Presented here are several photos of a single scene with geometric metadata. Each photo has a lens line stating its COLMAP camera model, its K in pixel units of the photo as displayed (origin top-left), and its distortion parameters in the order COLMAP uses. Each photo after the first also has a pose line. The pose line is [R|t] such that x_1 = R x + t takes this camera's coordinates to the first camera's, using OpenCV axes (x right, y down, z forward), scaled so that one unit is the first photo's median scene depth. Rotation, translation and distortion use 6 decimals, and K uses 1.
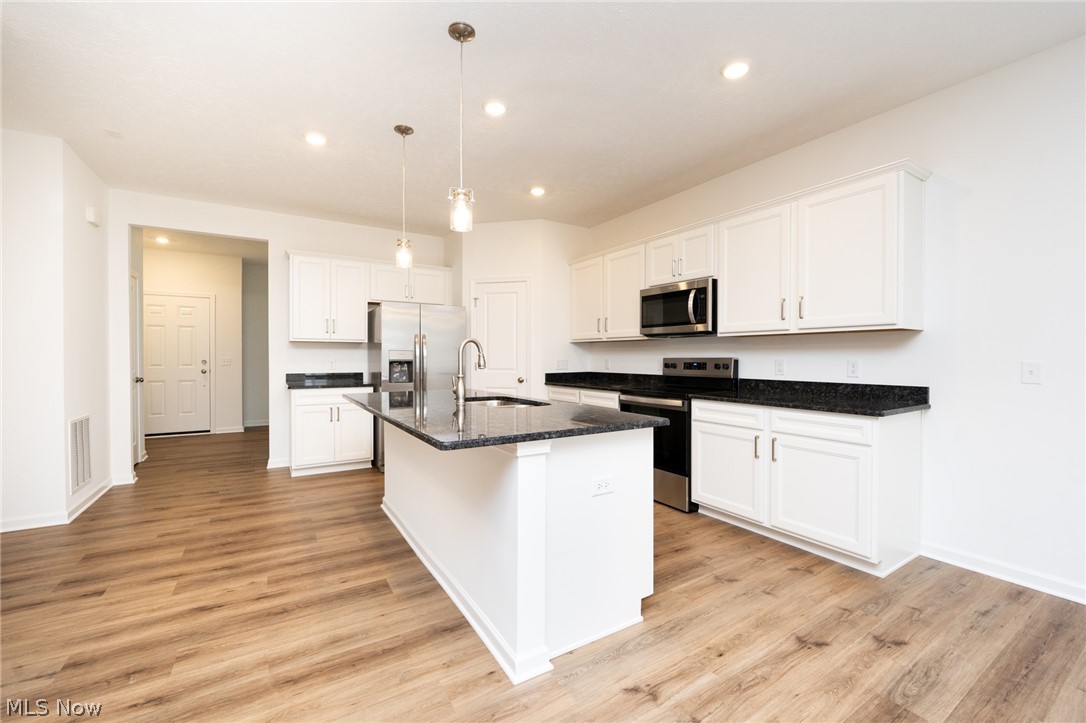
lens RADIAL K [[452.7, 0, 543.0], [0, 452.7, 361.5], [0, 0, 1]] dist [-0.000133, -0.000199]
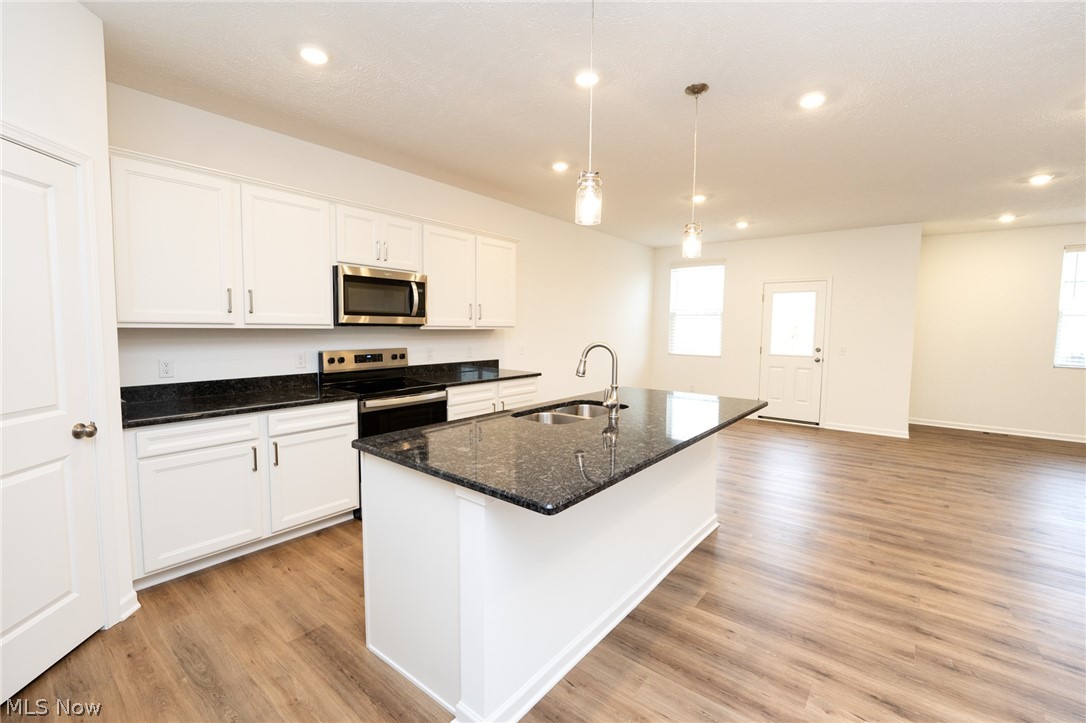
lens RADIAL K [[445.5, 0, 543.0], [0, 445.5, 361.5], [0, 0, 1]] dist [-0.003996, -0.000787]
pose [[-0.317571, -0.078837, 0.944952, -0.962704], [-0.001824, 0.996587, 0.082532, -0.088802], [-0.948233, 0.024487, -0.316631, 1.409955]]
